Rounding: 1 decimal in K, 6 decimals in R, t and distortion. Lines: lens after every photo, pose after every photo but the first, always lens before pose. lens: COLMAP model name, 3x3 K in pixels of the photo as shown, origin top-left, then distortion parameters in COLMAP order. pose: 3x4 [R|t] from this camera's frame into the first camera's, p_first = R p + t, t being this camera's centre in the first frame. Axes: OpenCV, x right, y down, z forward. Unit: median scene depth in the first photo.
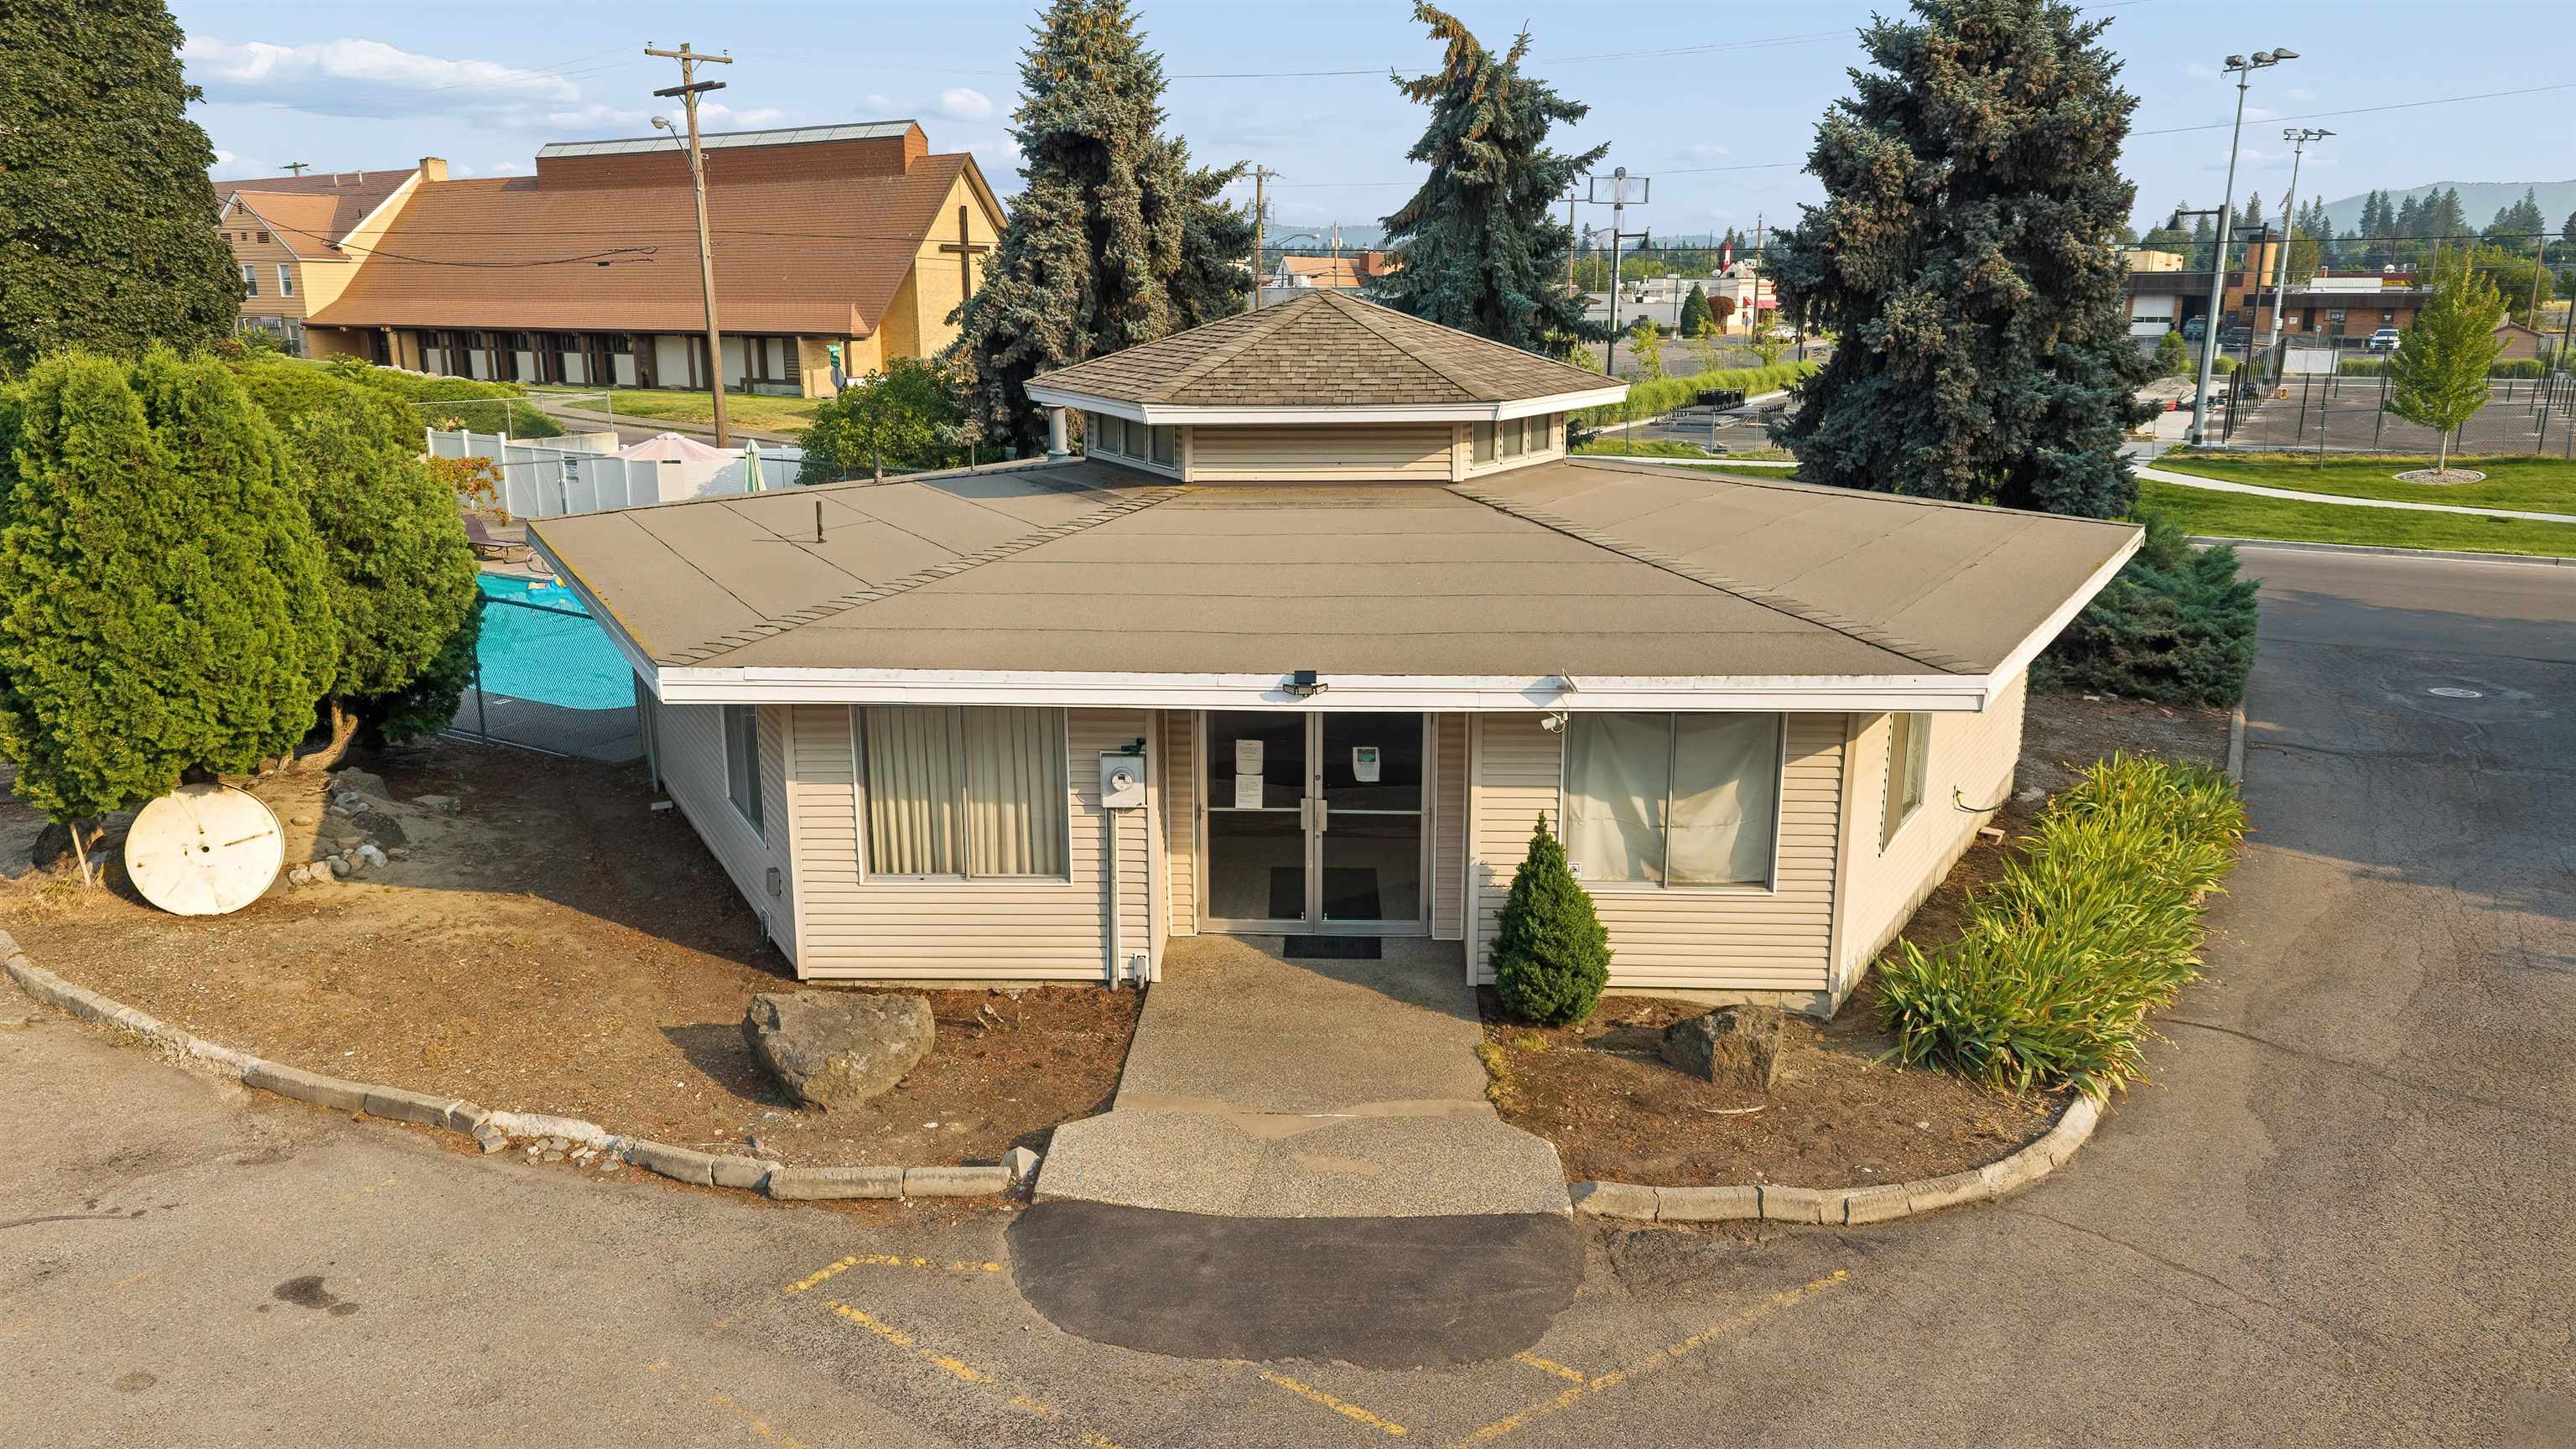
lens RADIAL K [[1710.7, 0, 1285.0], [0, 1710.7, 718.6], [0, 0, 1]] dist [0.007562, -0.009987]
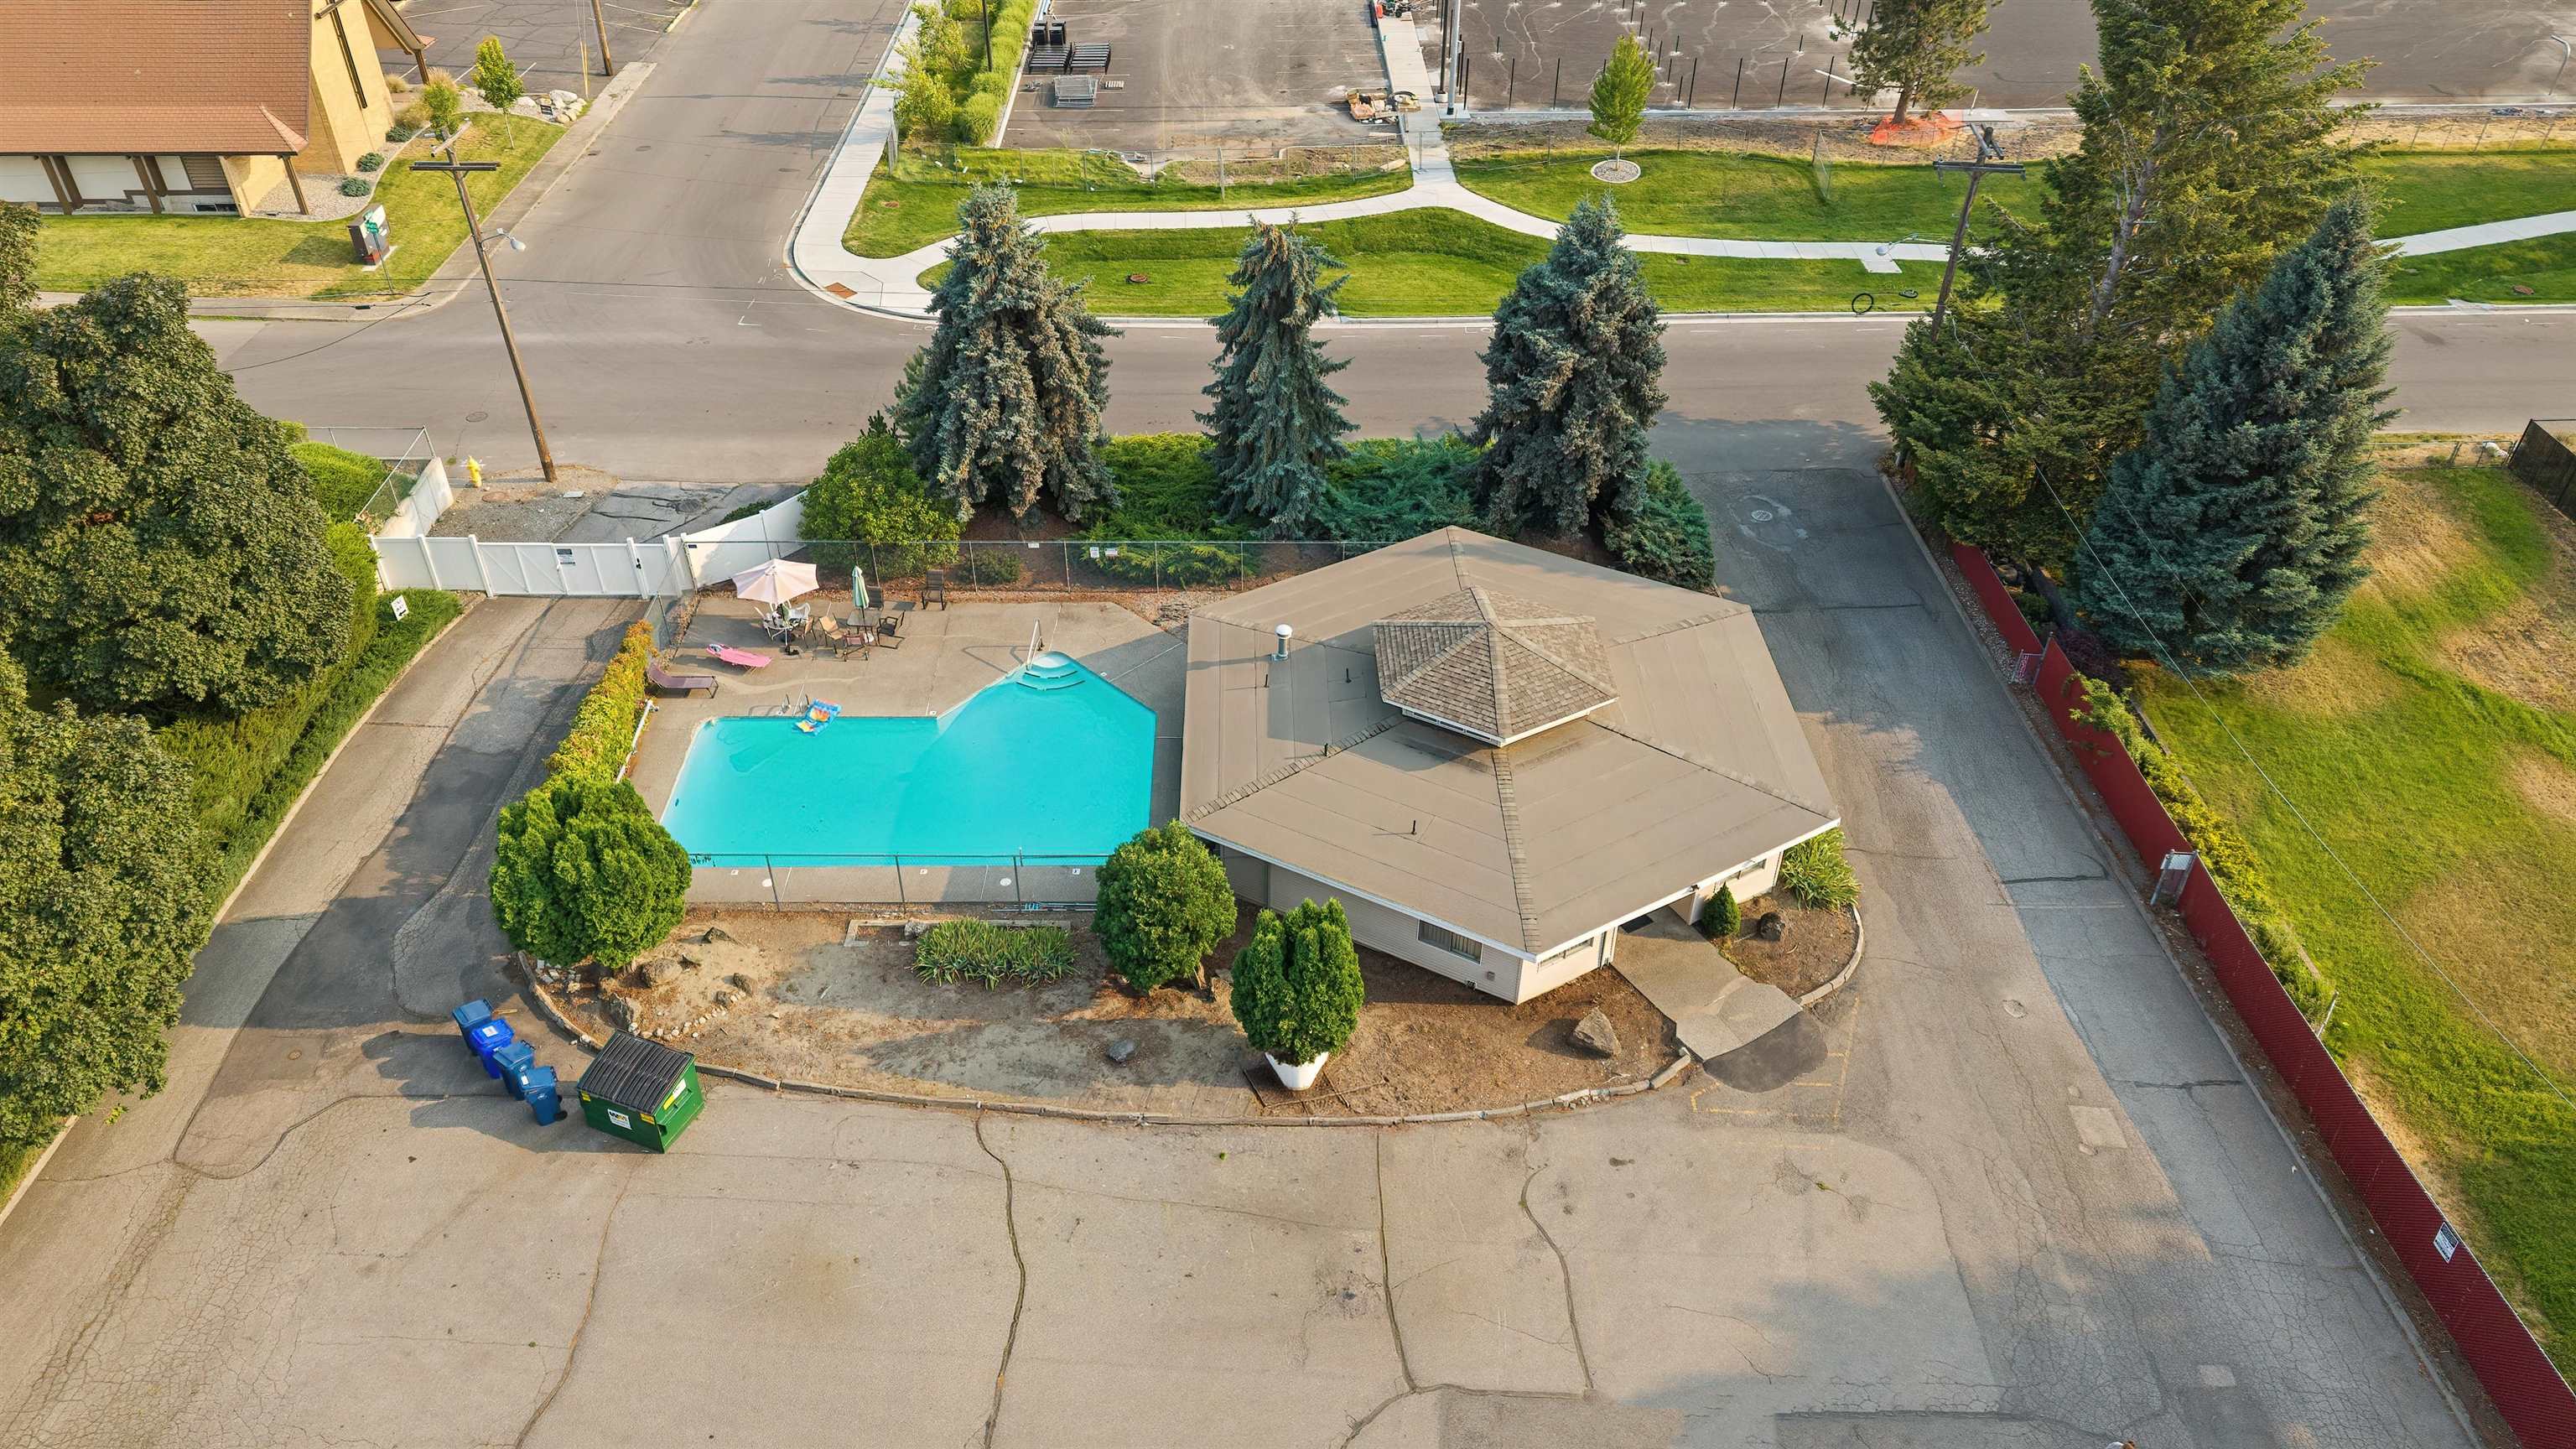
lens RADIAL K [[1710.7, 0, 1291.4], [0, 1710.7, 729.7], [0, 0, 1]] dist [0.007562, -0.009987]
pose [[0.850472, -0.293153, 0.436758, -2.088265], [0.122680, 0.917952, 0.377244, -1.686625], [-0.511514, -0.267254, 0.816657, -1.205550]]
